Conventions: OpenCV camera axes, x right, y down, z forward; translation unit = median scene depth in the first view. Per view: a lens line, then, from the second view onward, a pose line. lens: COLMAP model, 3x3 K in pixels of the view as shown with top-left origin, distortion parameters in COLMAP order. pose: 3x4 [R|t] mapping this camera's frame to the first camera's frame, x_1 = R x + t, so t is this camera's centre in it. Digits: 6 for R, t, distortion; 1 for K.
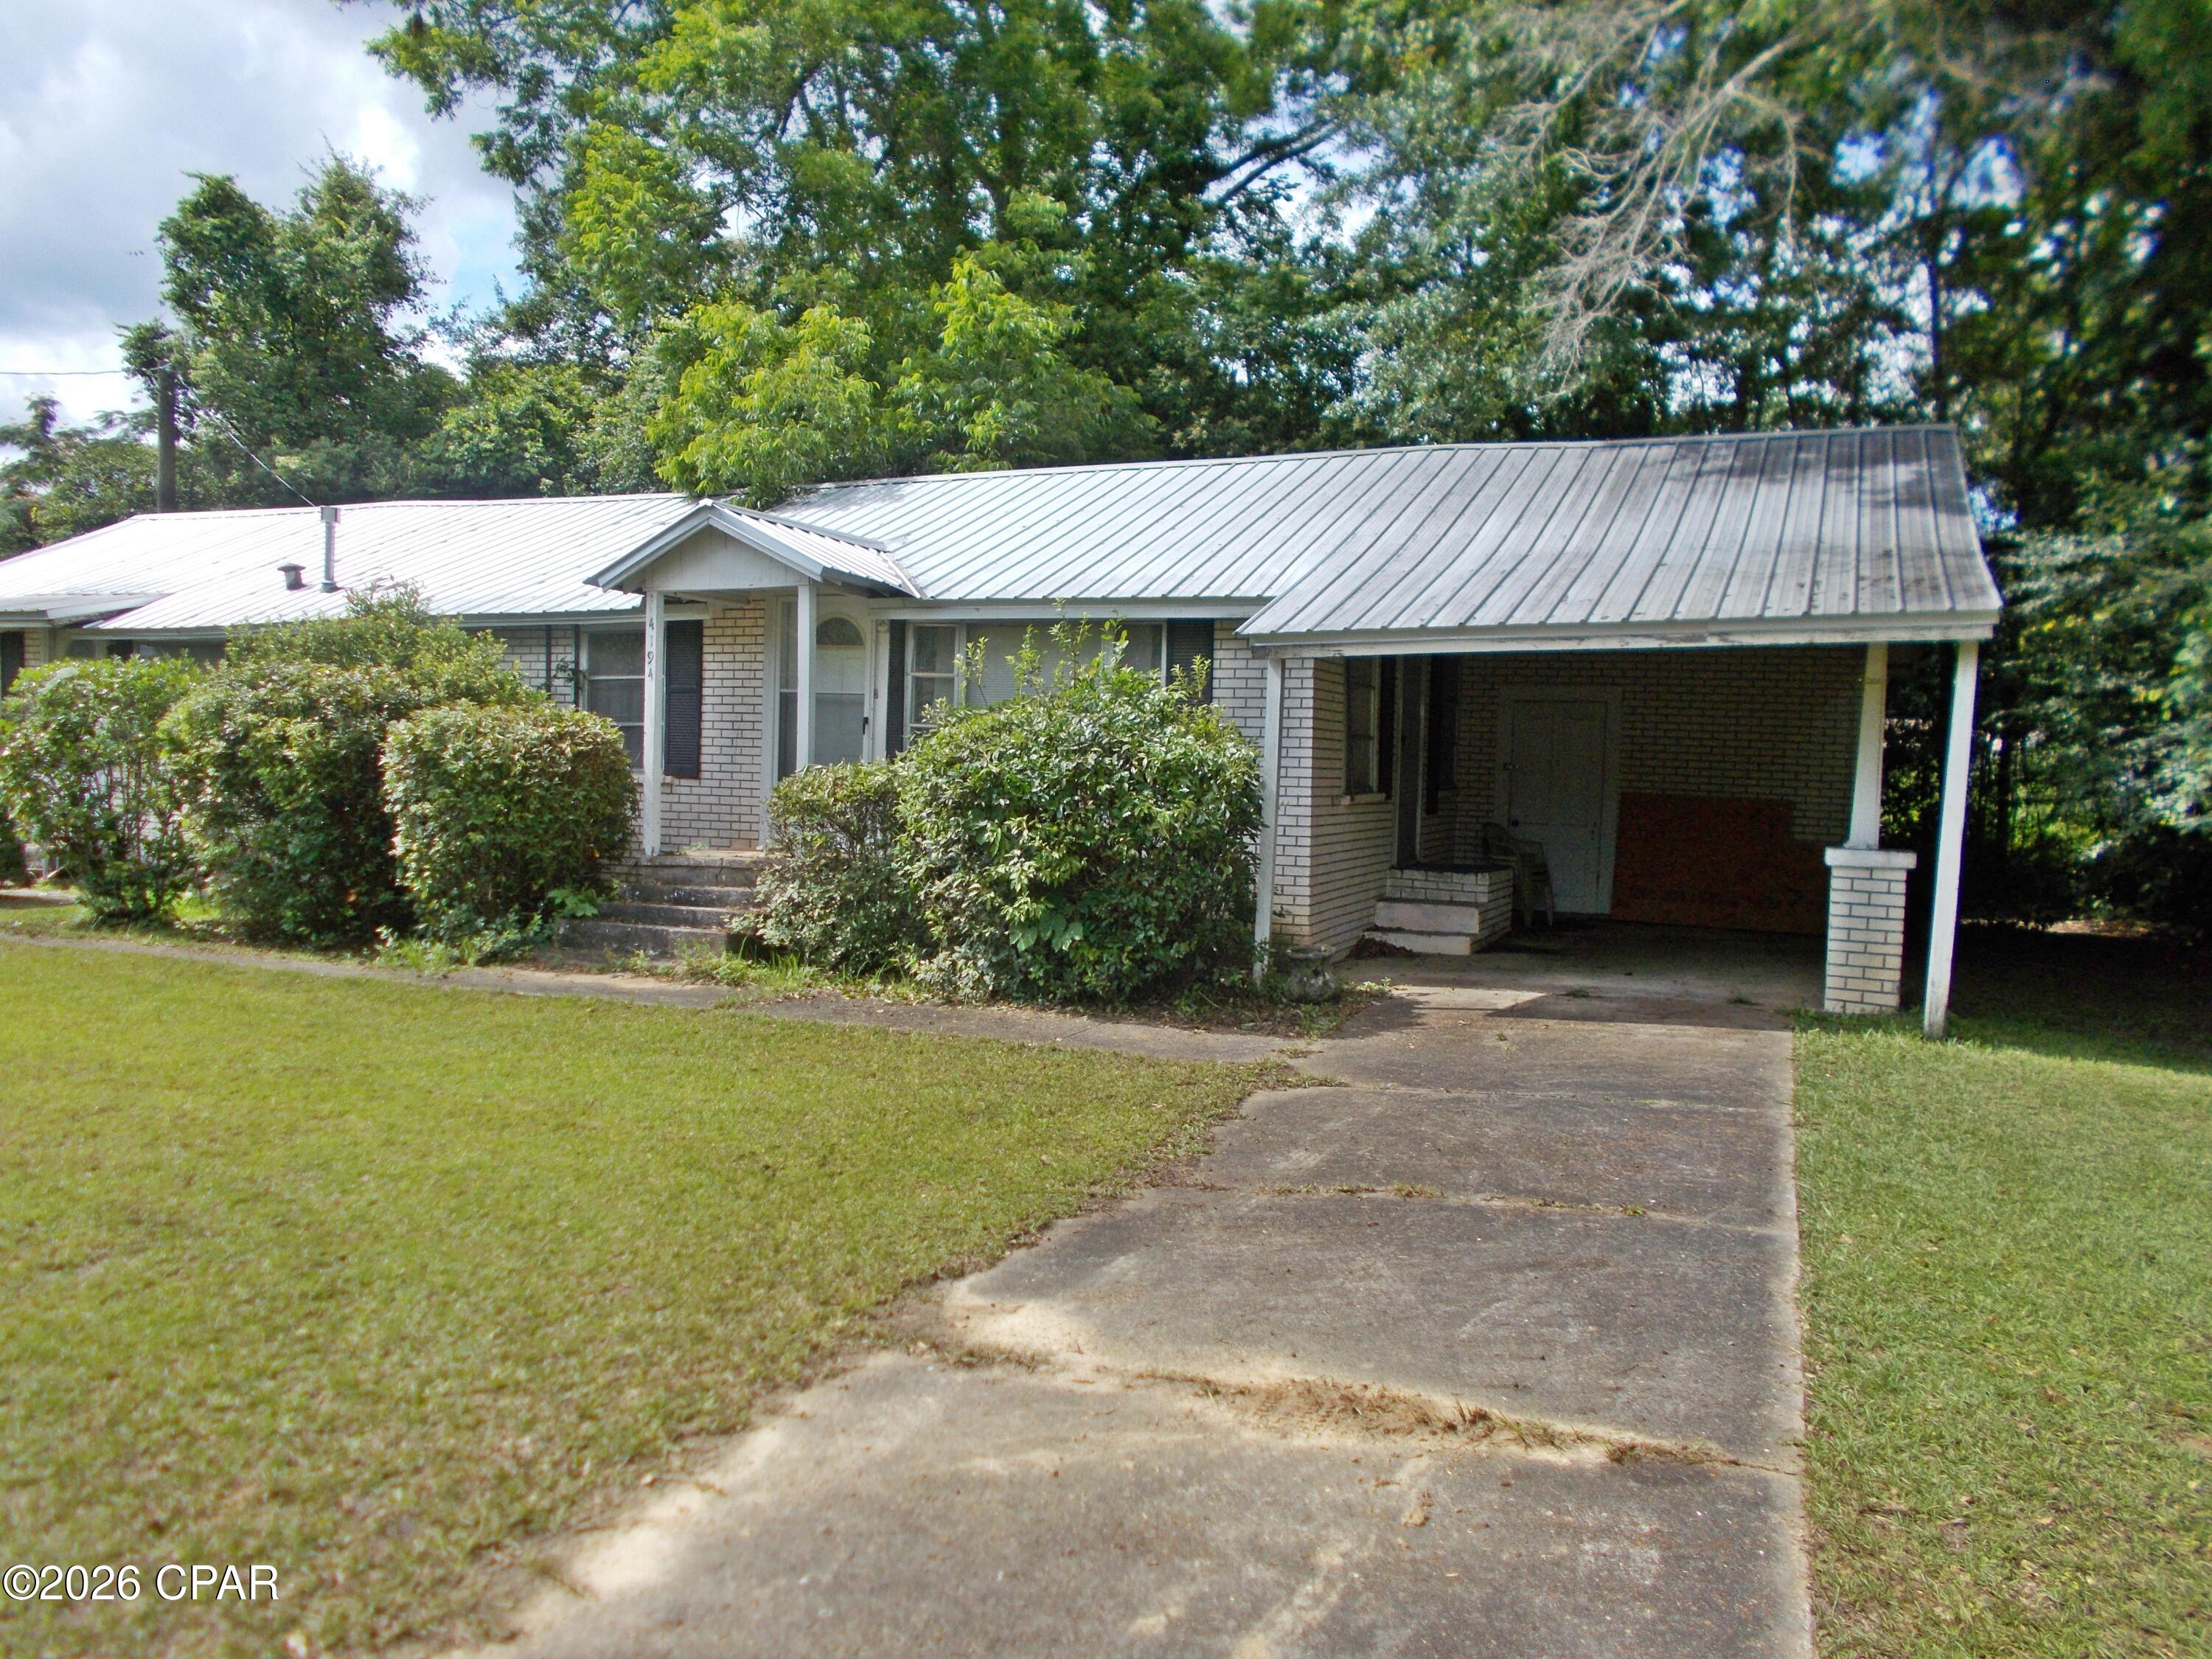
lens RADIAL K [[1730.6, 0, 1106.0], [0, 1730.6, 829.5], [0, 0, 1]] dist [0.038136, 0.000390]
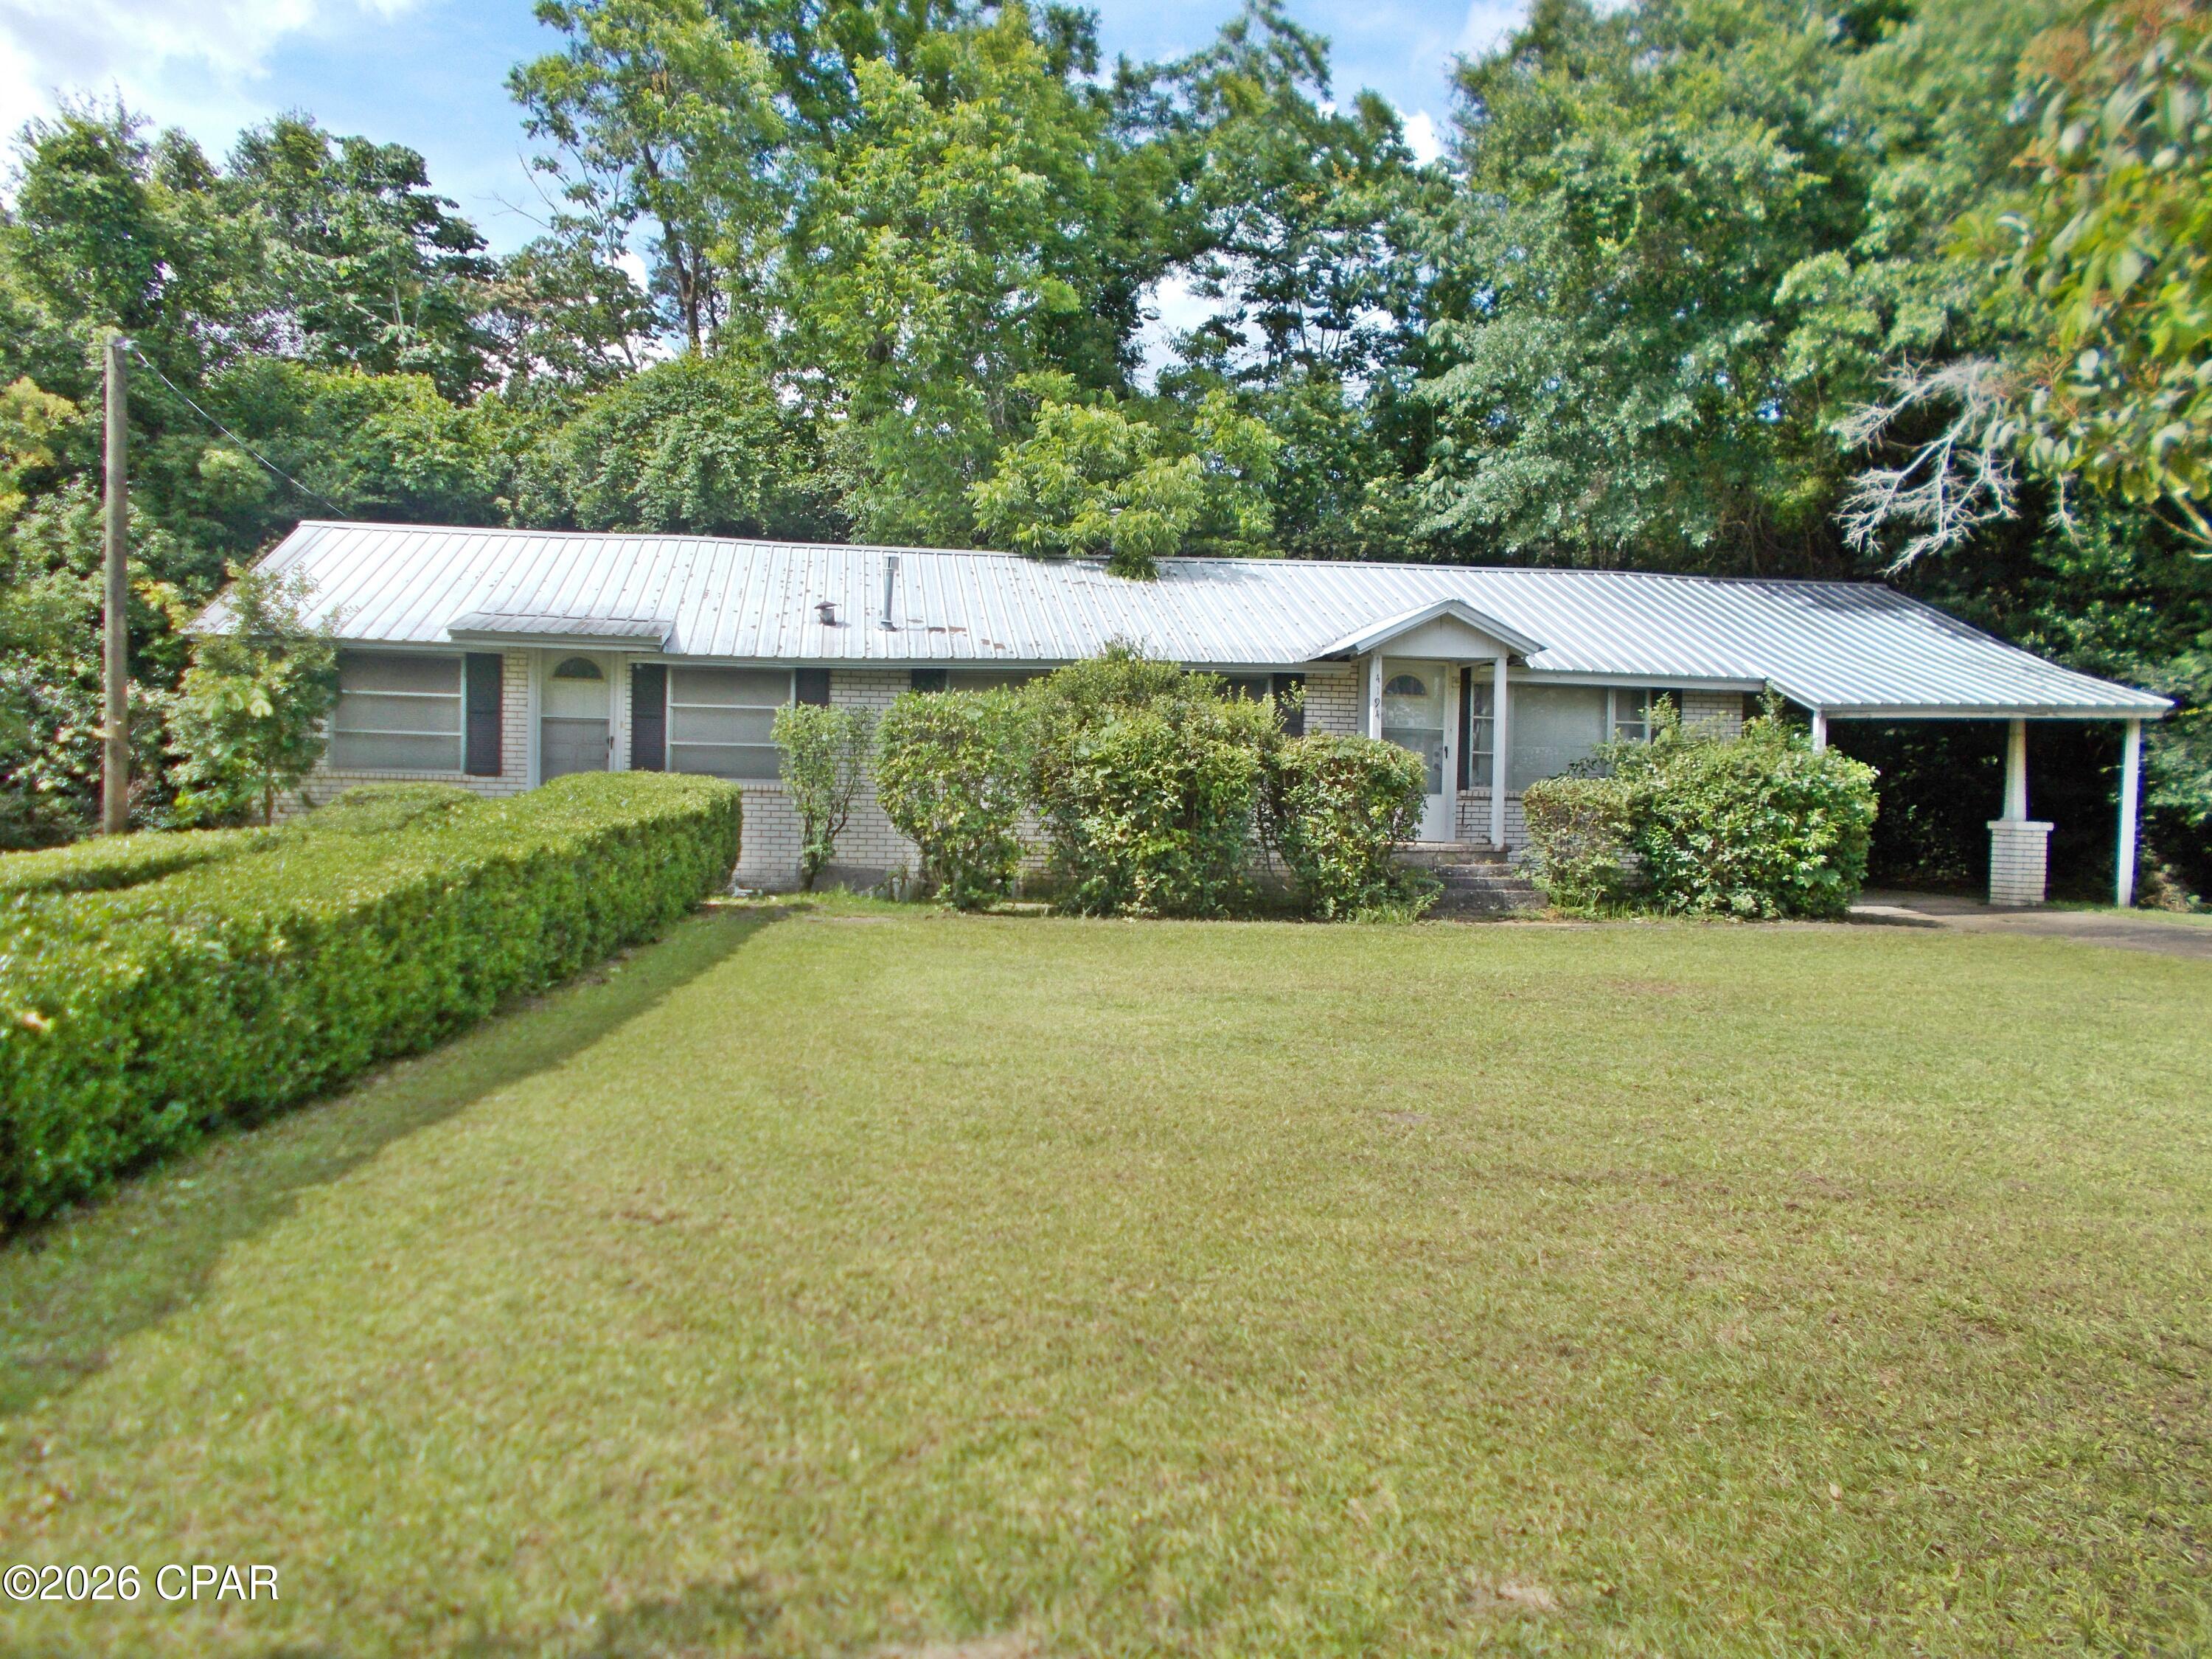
lens RADIAL K [[1730.6, 0, 1106.0], [0, 1730.6, 829.5], [0, 0, 1]] dist [0.038136, 0.000390]
pose [[0.857506, -0.008665, 0.514401, -1.135806], [0.016901, 0.999793, -0.011332, 0.015333], [-0.514196, 0.018411, 0.857475, -0.080837]]
